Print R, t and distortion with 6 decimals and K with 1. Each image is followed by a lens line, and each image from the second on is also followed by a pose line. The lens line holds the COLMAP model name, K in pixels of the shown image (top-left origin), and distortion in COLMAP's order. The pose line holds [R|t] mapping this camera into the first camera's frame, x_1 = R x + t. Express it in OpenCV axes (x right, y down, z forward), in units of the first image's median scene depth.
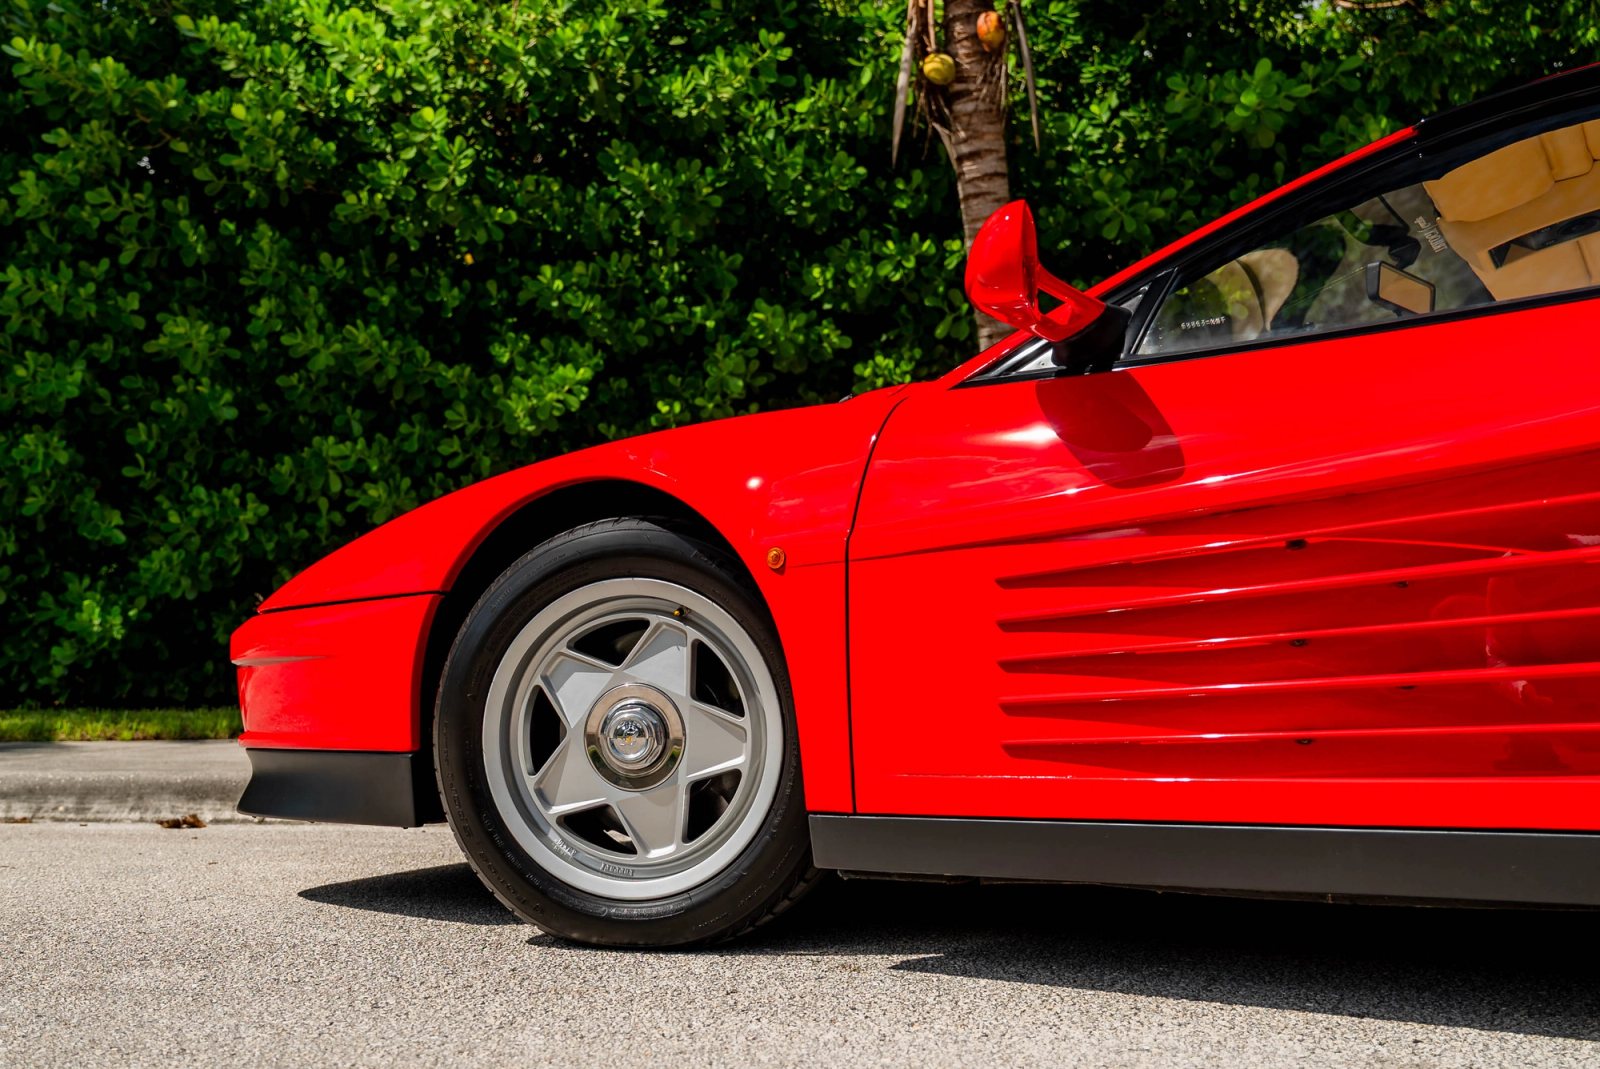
lens RADIAL K [[1528.5, 0, 818.0], [0, 1528.5, 581.4], [0, 0, 1]] dist [0.003535, 0.000000]
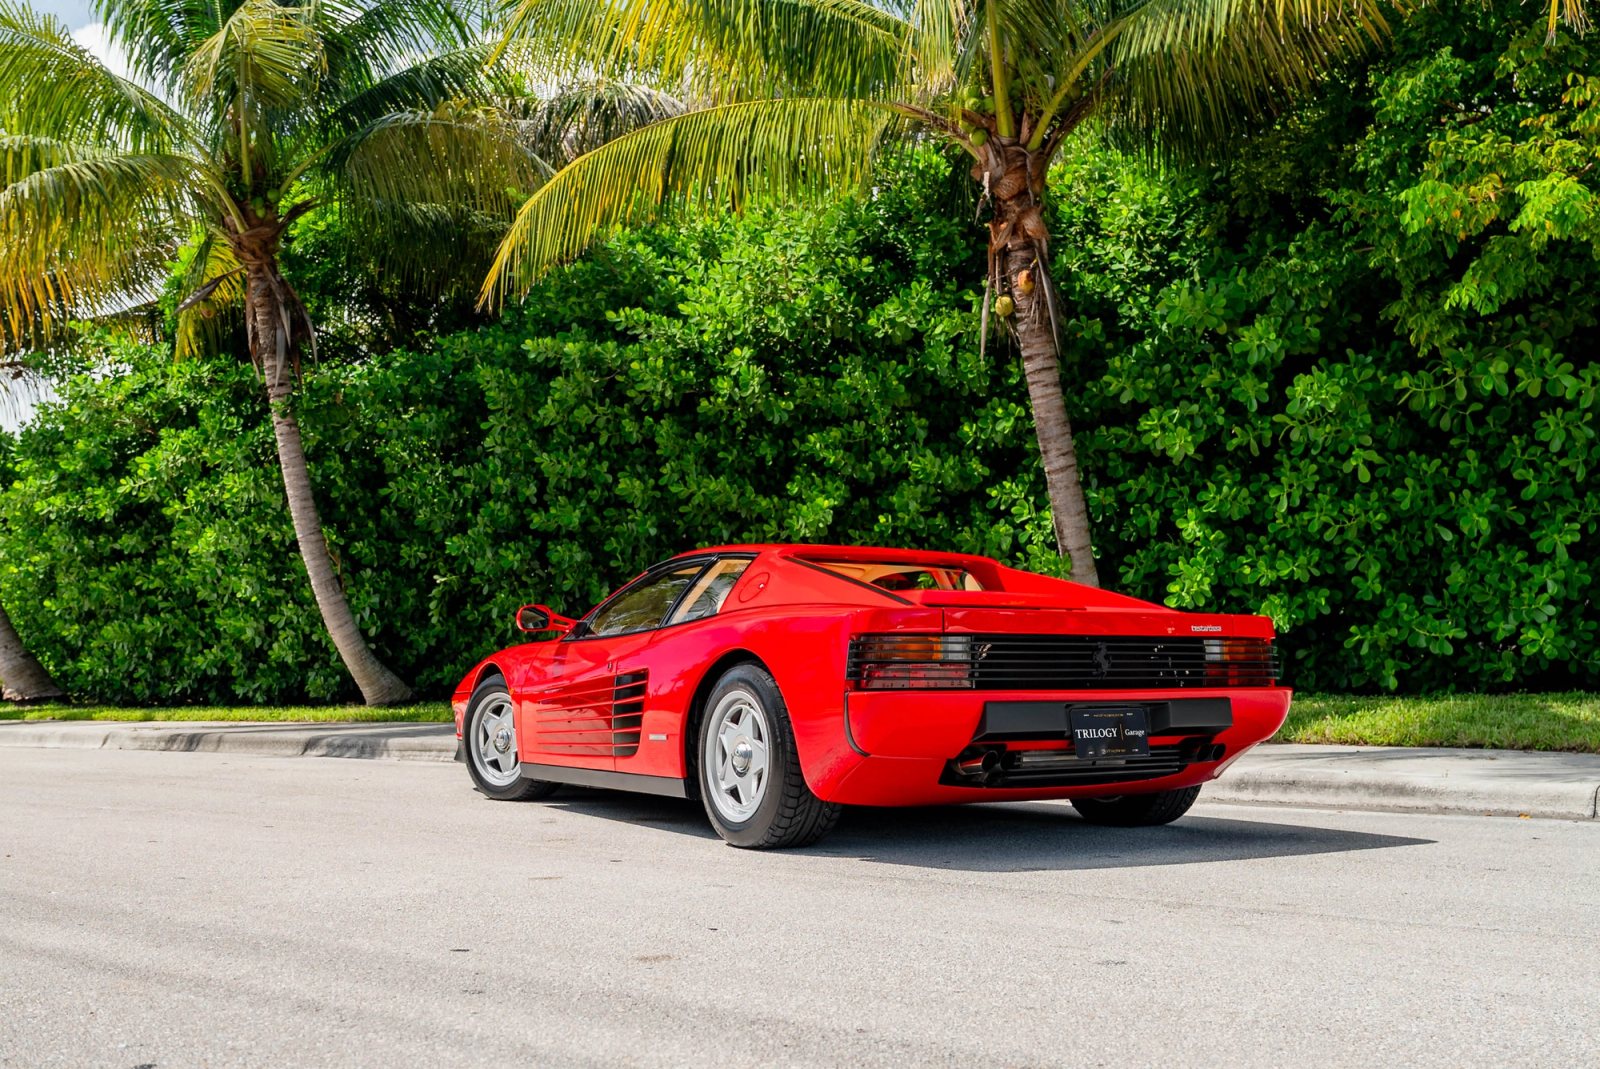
lens RADIAL K [[1647.7, 0, 798.3], [0, 1647.7, 587.6], [0, 0, 1]] dist [0.012198, 0.000000]
pose [[0.884049, -0.020904, -0.466927, 0.609217], [0.034380, 0.999201, 0.020359, -0.080224], [0.466128, -0.034051, 0.884062, -0.538917]]
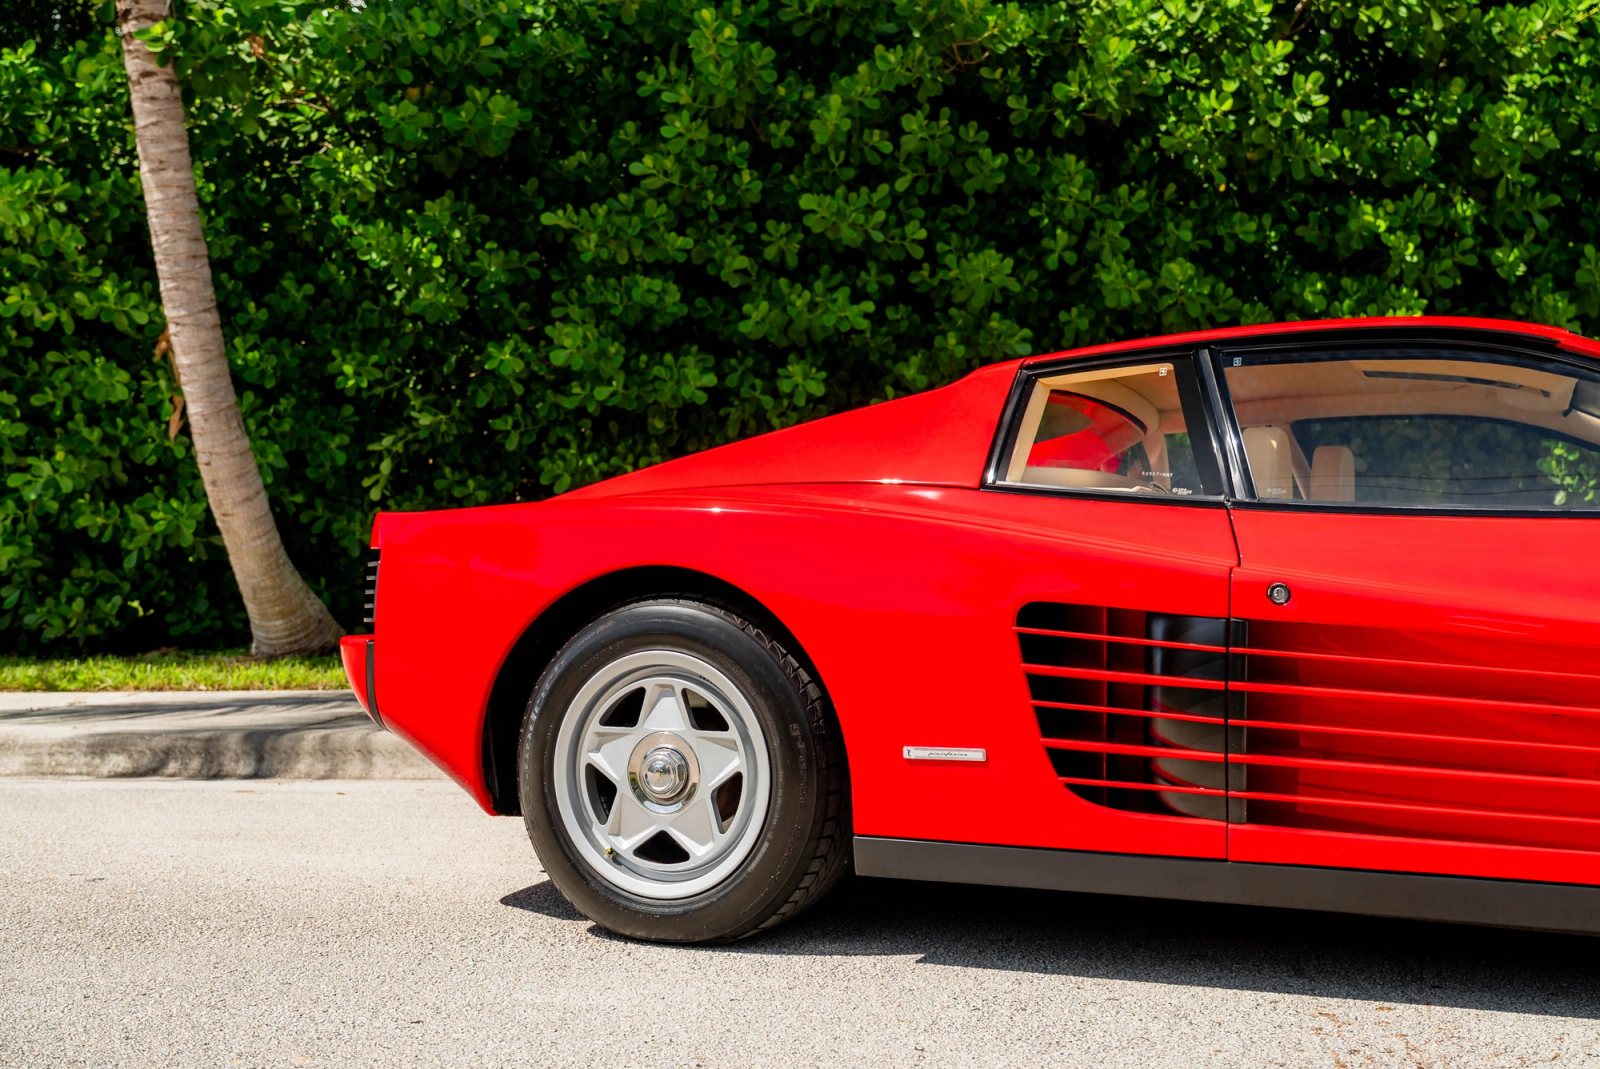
lens RADIAL K [[1647.7, 0, 802.7], [0, 1647.7, 533.8], [0, 0, 1]] dist [0.012198, 0.000000]
pose [[0.998124, 0.010515, 0.060322, -0.591337], [-0.013059, 0.999035, 0.041941, -0.035616], [-0.059823, -0.042650, 0.997297, -0.038709]]
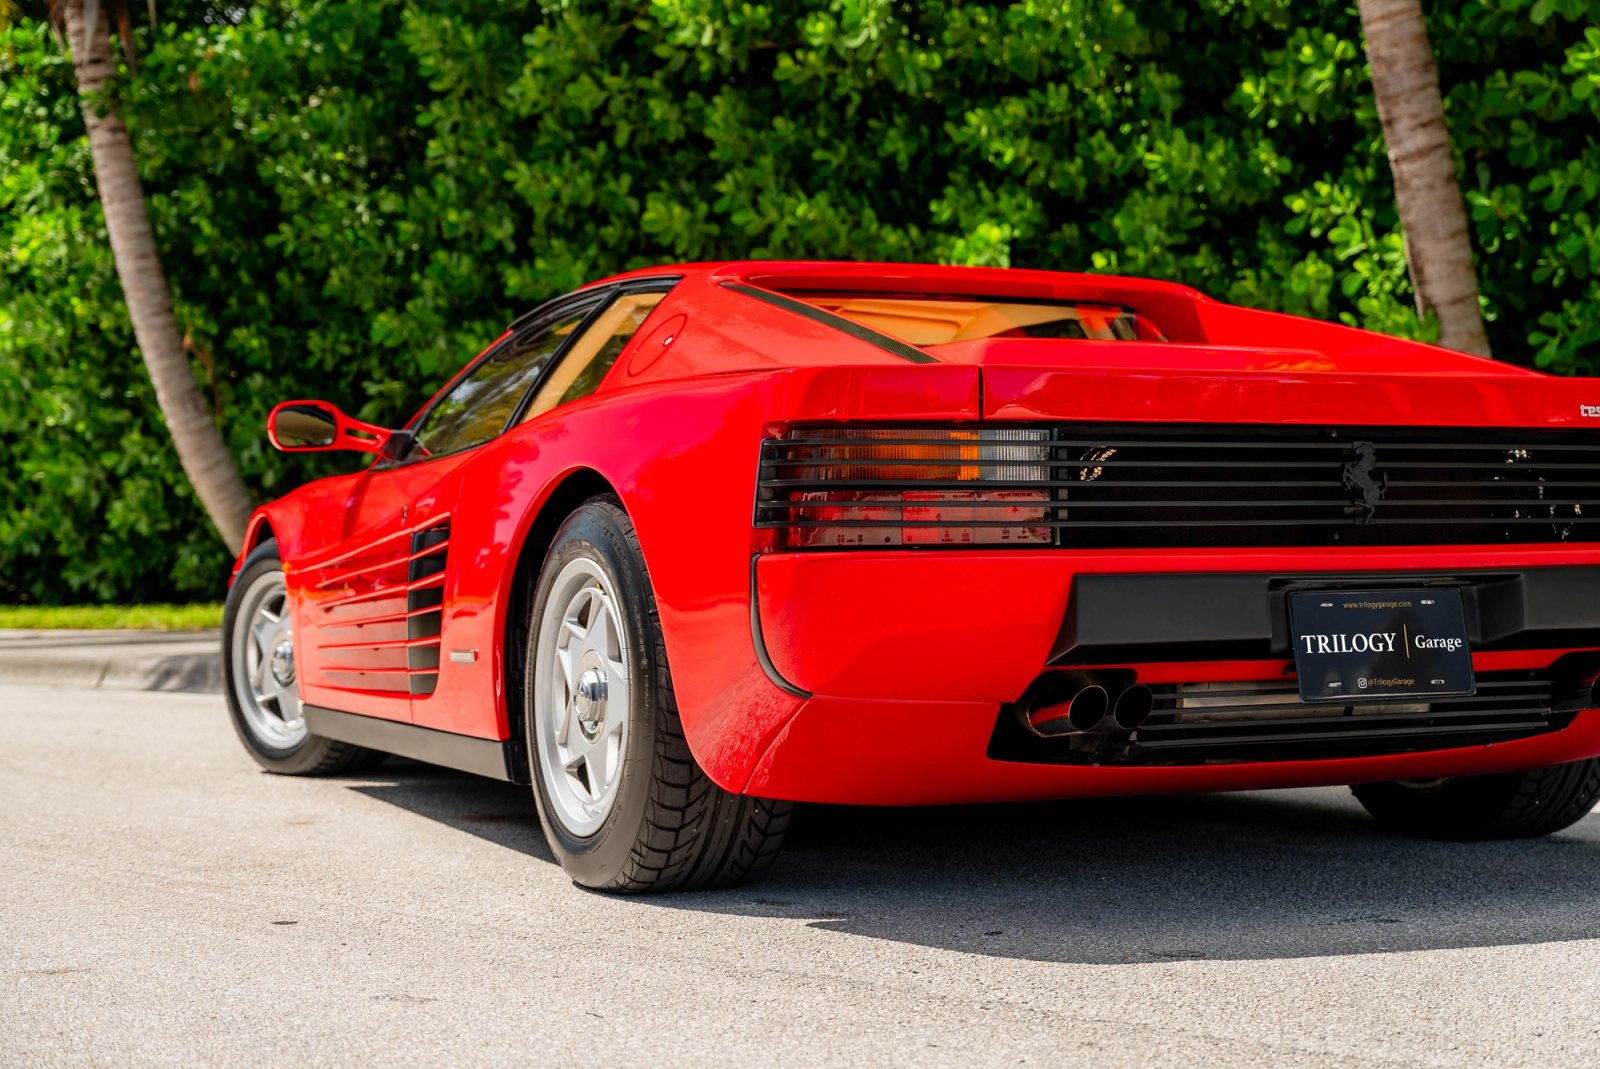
lens RADIAL K [[2576.8, 0, 797.5], [0, 2576.8, 544.6], [0, 0, 1]] dist [0.060713, 0.000000]
pose [[0.826127, -0.005886, -0.563453, 0.582744], [0.051032, 0.996618, 0.064411, -0.055322], [0.561168, -0.081966, 0.823634, -0.322229]]
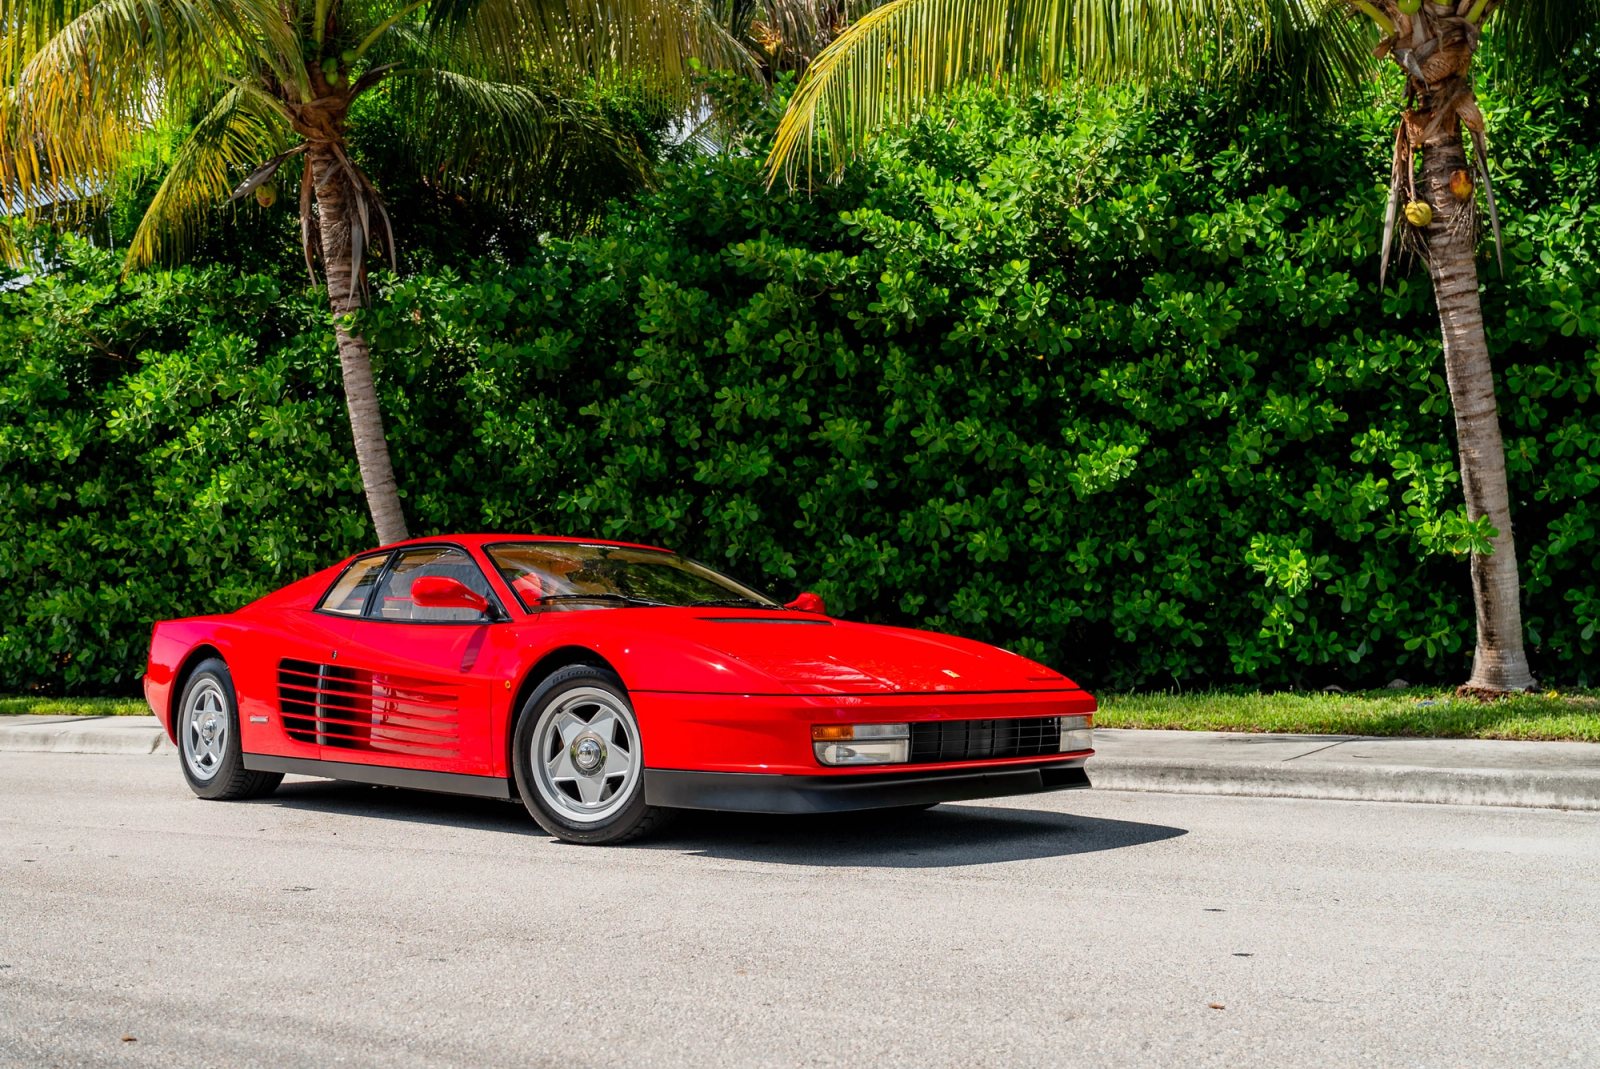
lens RADIAL K [[1647.7, 0, 780.4], [0, 1647.7, 564.2], [0, 0, 1]] dist [0.012198, 0.000000]
pose [[0.948555, -0.010998, -0.316422, 0.006322], [0.018526, 0.999612, 0.020792, -0.071555], [0.316070, -0.025584, 0.948391, -0.444548]]
